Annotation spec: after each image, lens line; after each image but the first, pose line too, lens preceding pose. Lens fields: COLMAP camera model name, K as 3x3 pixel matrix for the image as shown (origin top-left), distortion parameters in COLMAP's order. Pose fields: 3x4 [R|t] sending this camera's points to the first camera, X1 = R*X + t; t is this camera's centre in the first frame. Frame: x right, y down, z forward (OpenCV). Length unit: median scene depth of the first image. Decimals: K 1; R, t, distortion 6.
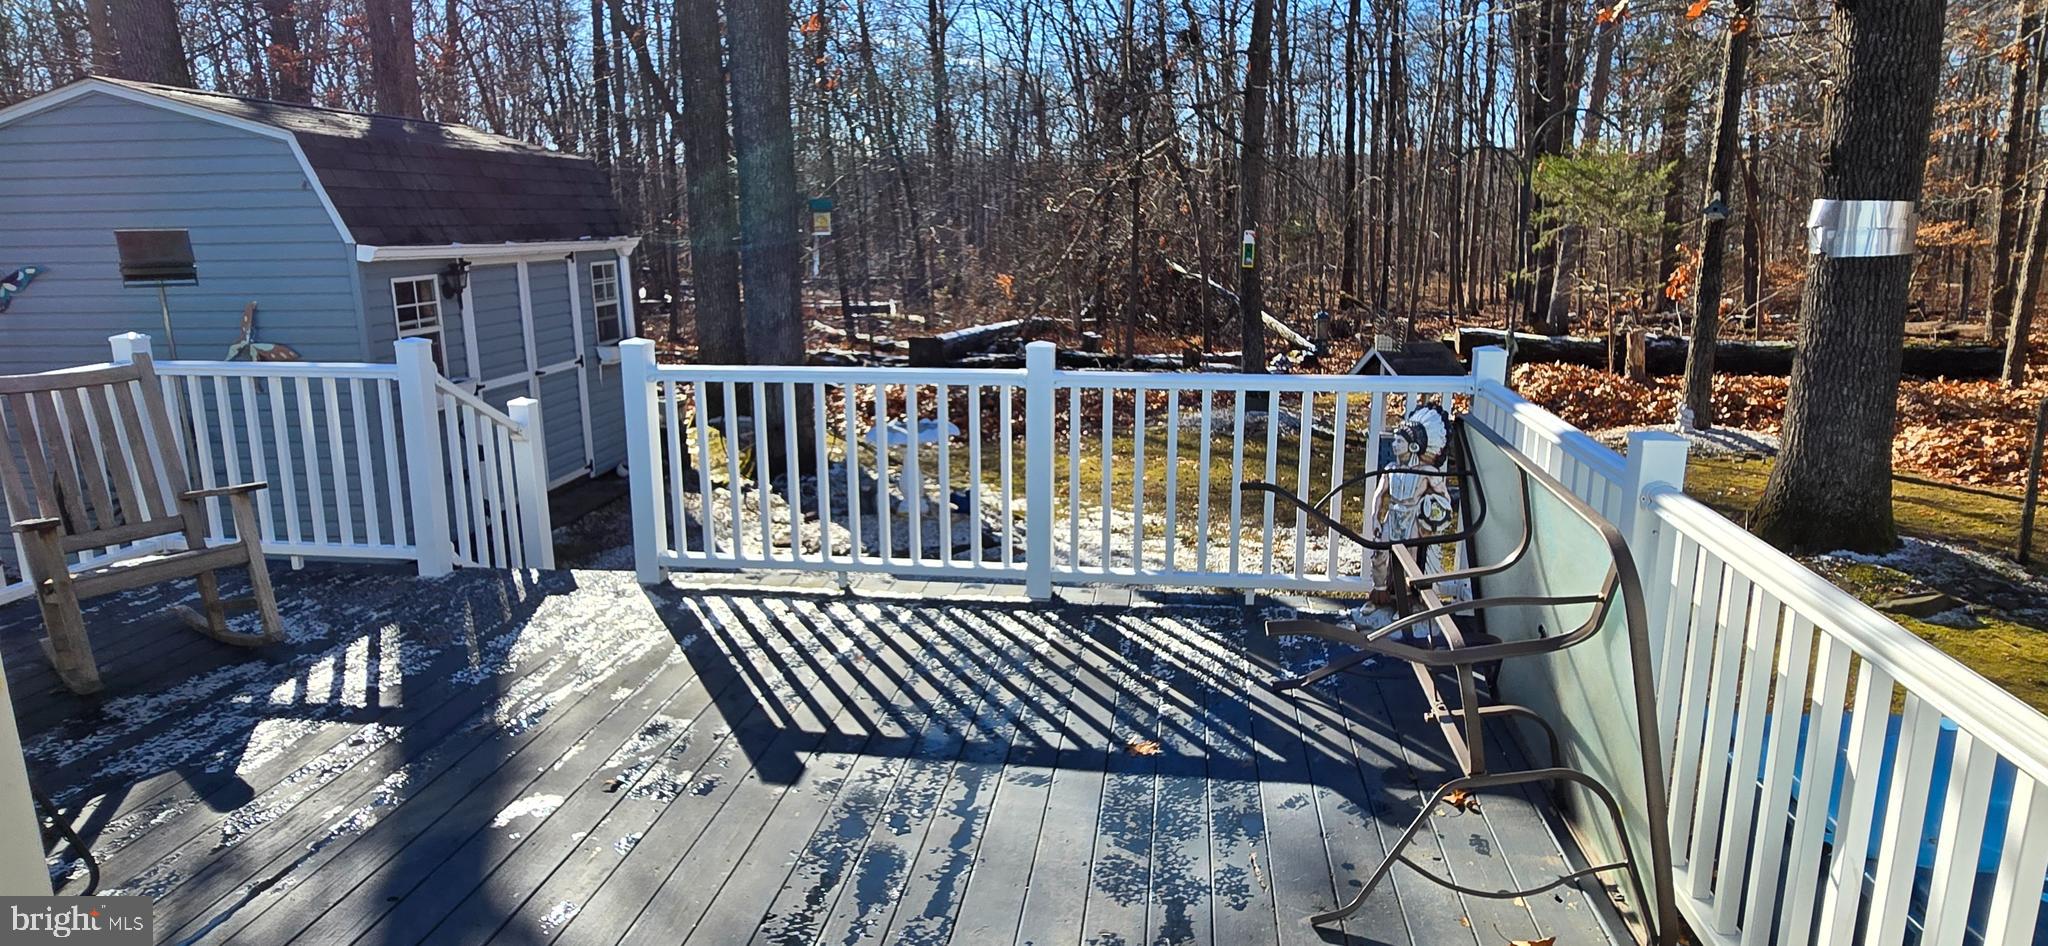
lens RADIAL K [[1193.4, 0, 1027.9], [0, 1193.4, 471.9], [0, 0, 1]] dist [0.003764, 0.000317]
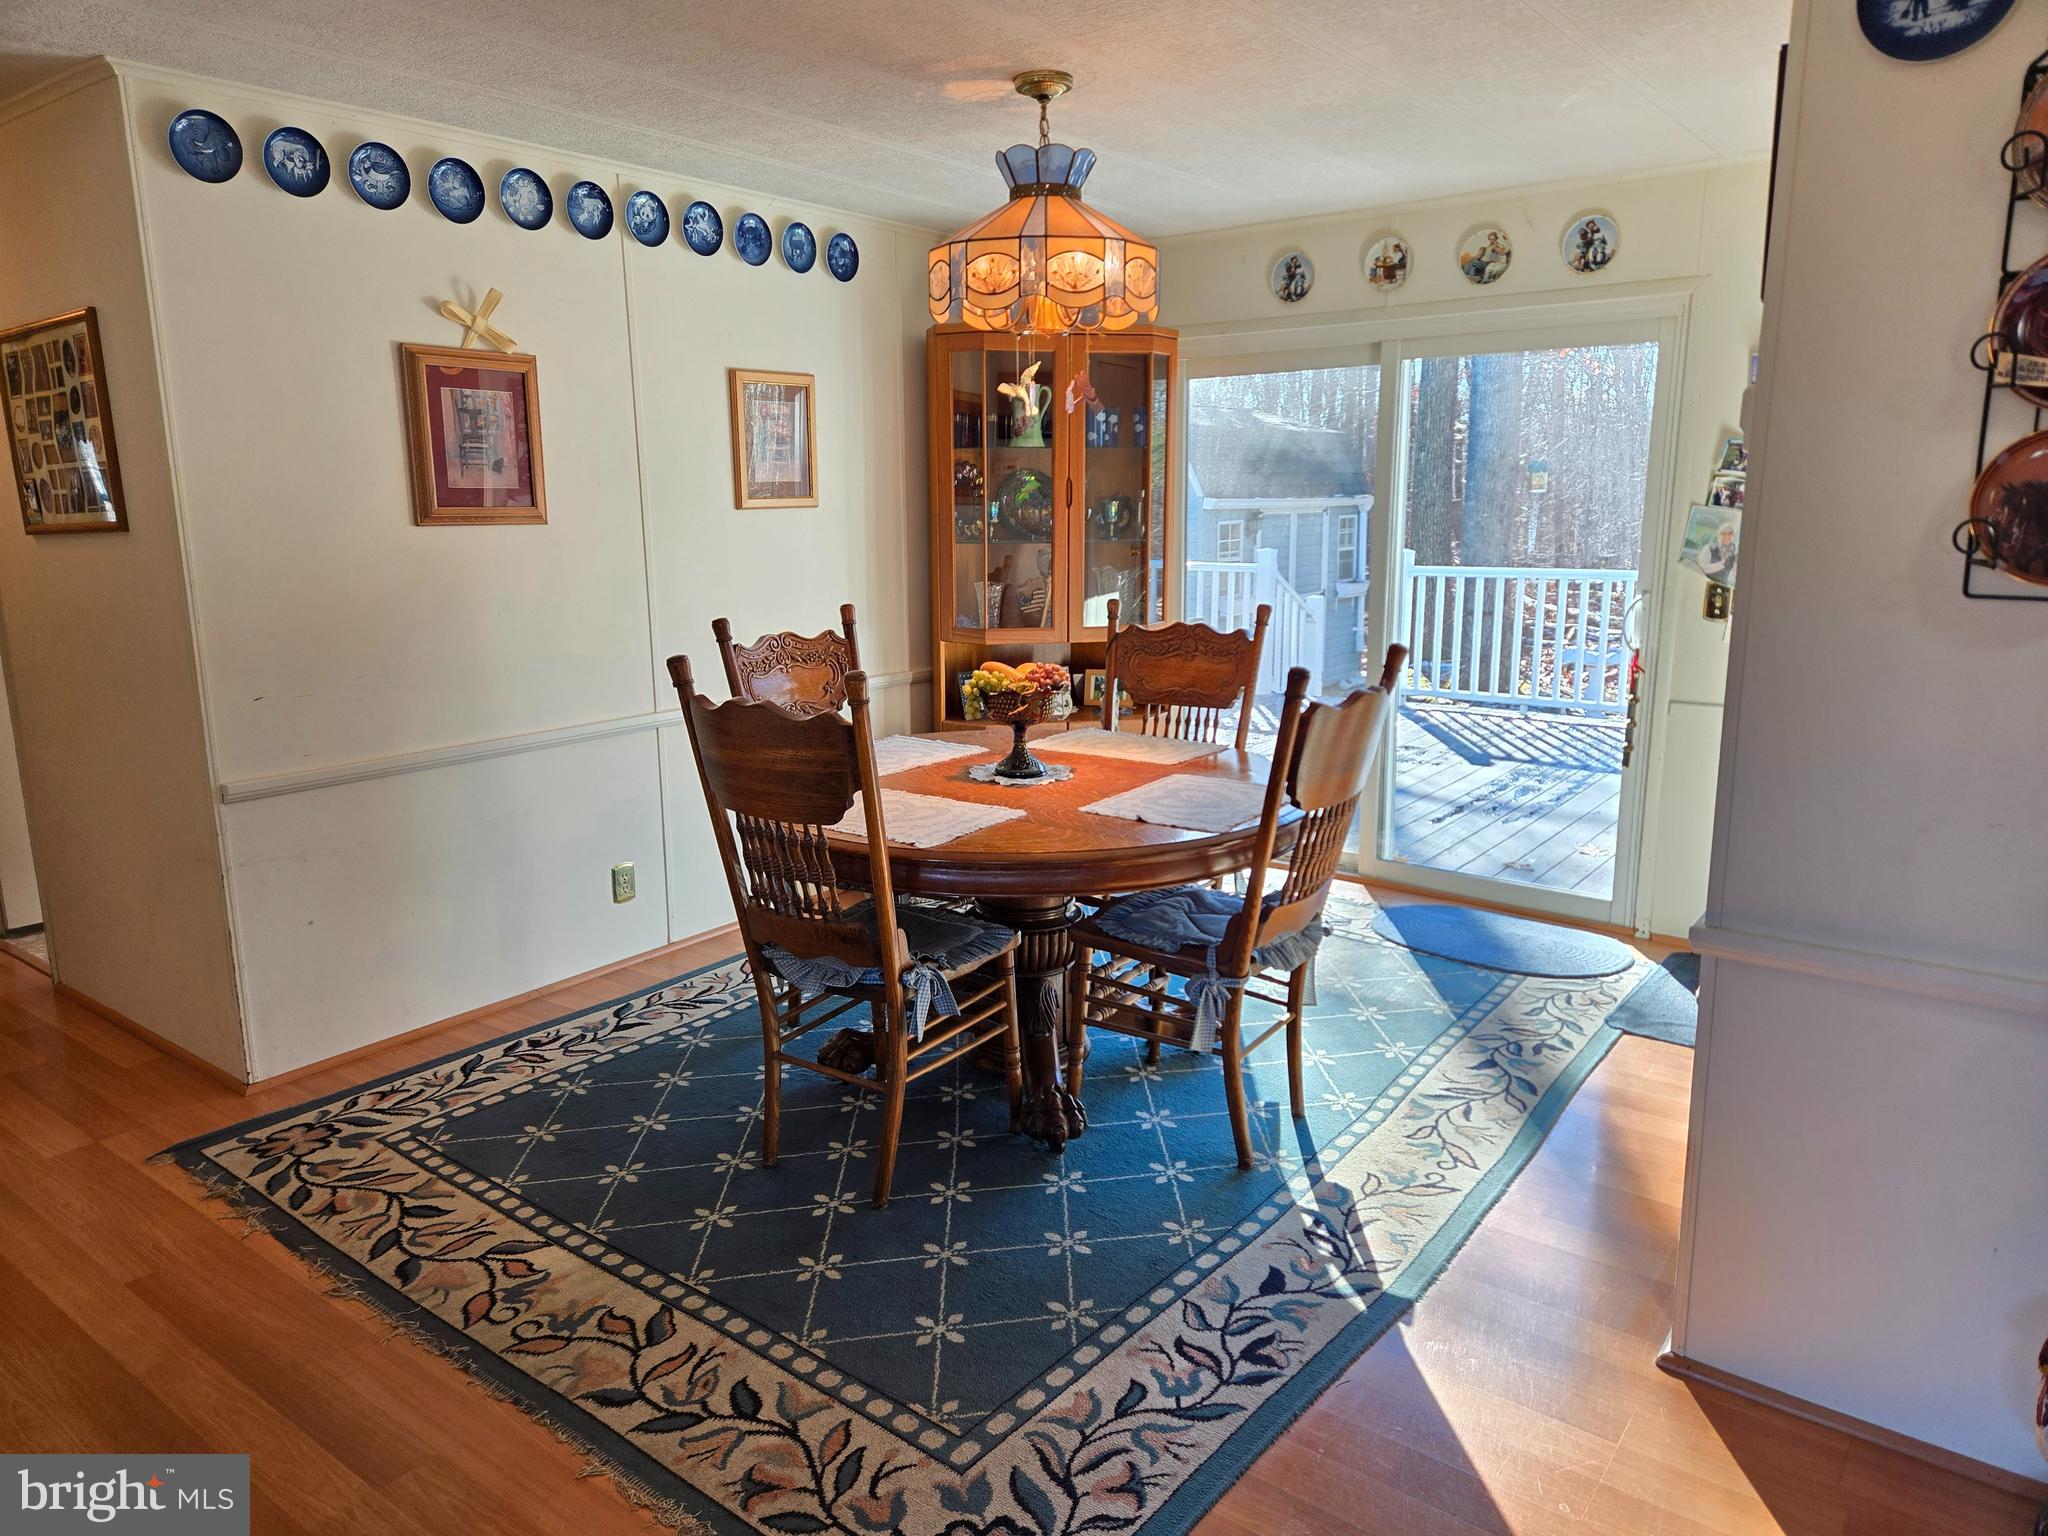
lens RADIAL K [[1348.2, 0, 1023.8], [0, 1348.2, 755.8], [0, 0, 1]] dist [0.024838, -0.016669]
pose [[0.867282, 0.093752, -0.488909, 0.150662], [-0.102574, 0.994687, 0.008780, 0.213209], [0.487134, 0.042535, 0.872291, -0.867540]]
